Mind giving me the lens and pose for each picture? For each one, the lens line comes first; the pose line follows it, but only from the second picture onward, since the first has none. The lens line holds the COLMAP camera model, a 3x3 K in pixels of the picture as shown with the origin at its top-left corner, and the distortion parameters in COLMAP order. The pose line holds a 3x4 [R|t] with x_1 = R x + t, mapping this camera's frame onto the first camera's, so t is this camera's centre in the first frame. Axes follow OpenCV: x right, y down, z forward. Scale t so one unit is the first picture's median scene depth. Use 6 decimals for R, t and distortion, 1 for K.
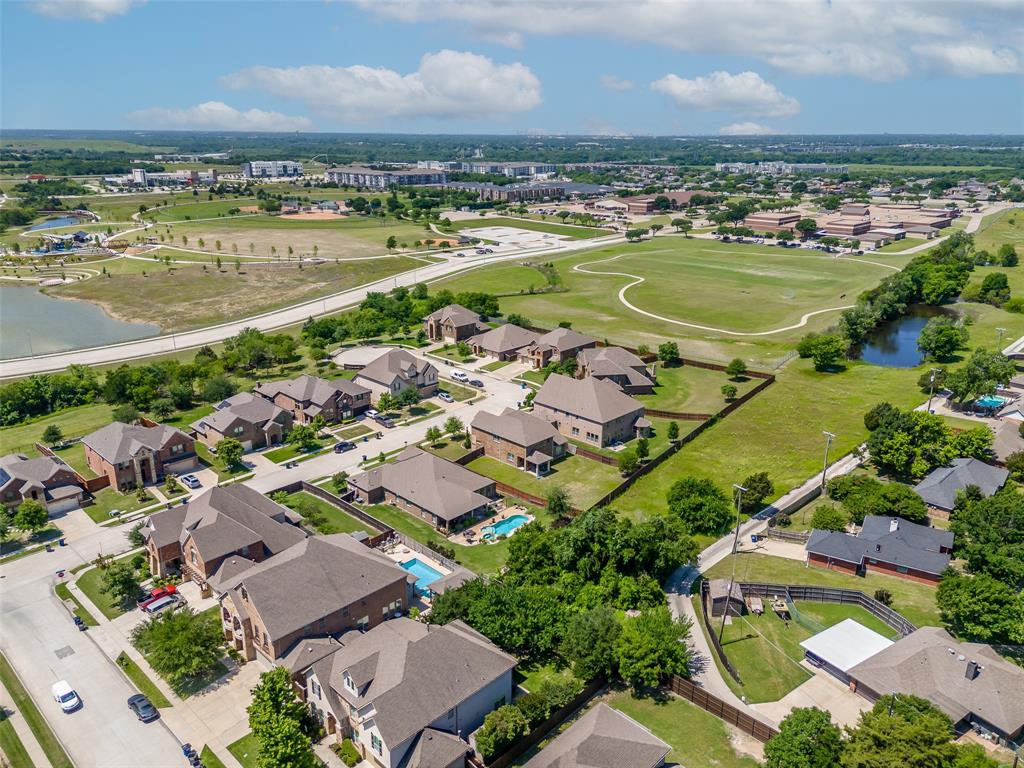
lens RADIAL K [[752.1, 0, 512.0], [0, 752.1, 384.0], [0, 0, 1]] dist [0.068031, -0.064246]
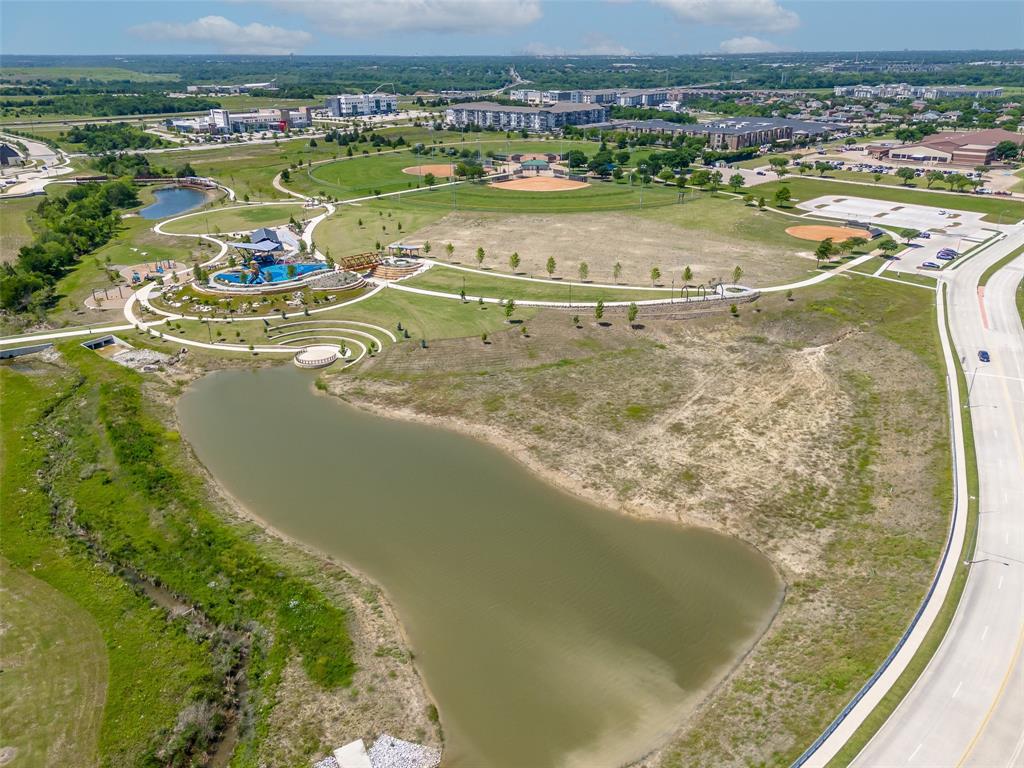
lens RADIAL K [[752.1, 0, 512.0], [0, 752.1, 384.0], [0, 0, 1]] dist [0.068031, -0.064246]
pose [[0.999810, -0.015767, 0.011442, -0.175525], [0.014671, 0.995810, 0.090258, -0.060013], [-0.012817, -0.090073, 0.995853, 0.174013]]
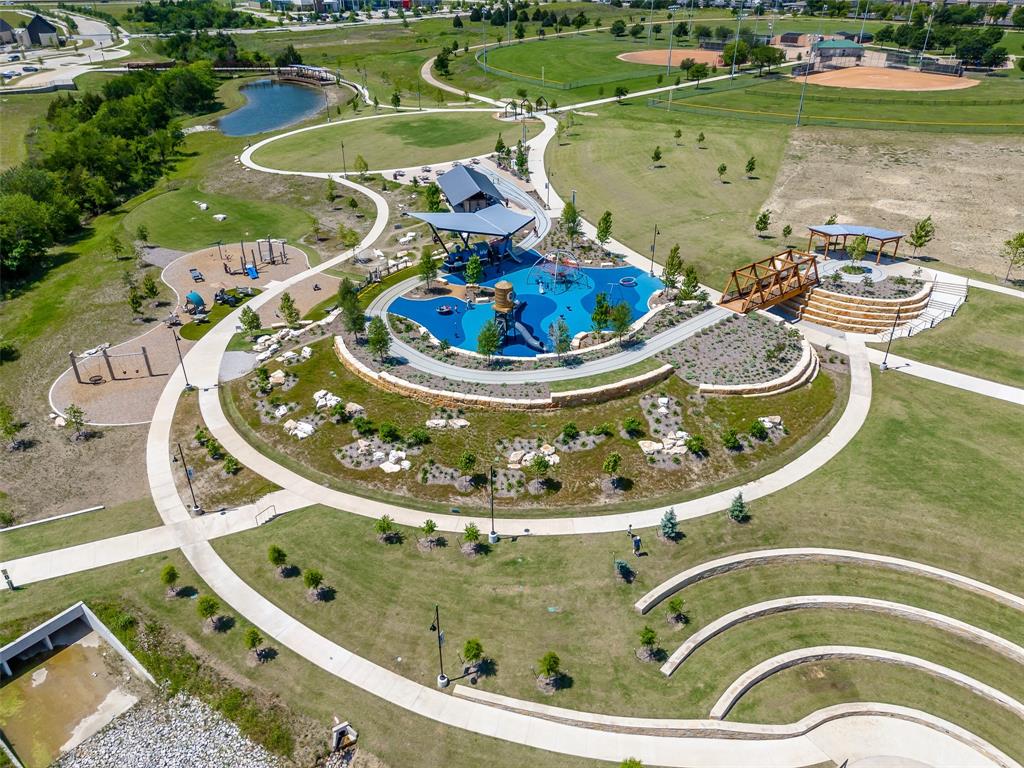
lens RADIAL K [[752.1, 0, 512.0], [0, 752.1, 384.0], [0, 0, 1]] dist [0.068031, -0.064246]
pose [[0.995364, 0.035387, -0.089429, -0.246225], [-0.016917, 0.979772, 0.199399, -0.084190], [0.094676, -0.196961, 0.975829, 0.335760]]
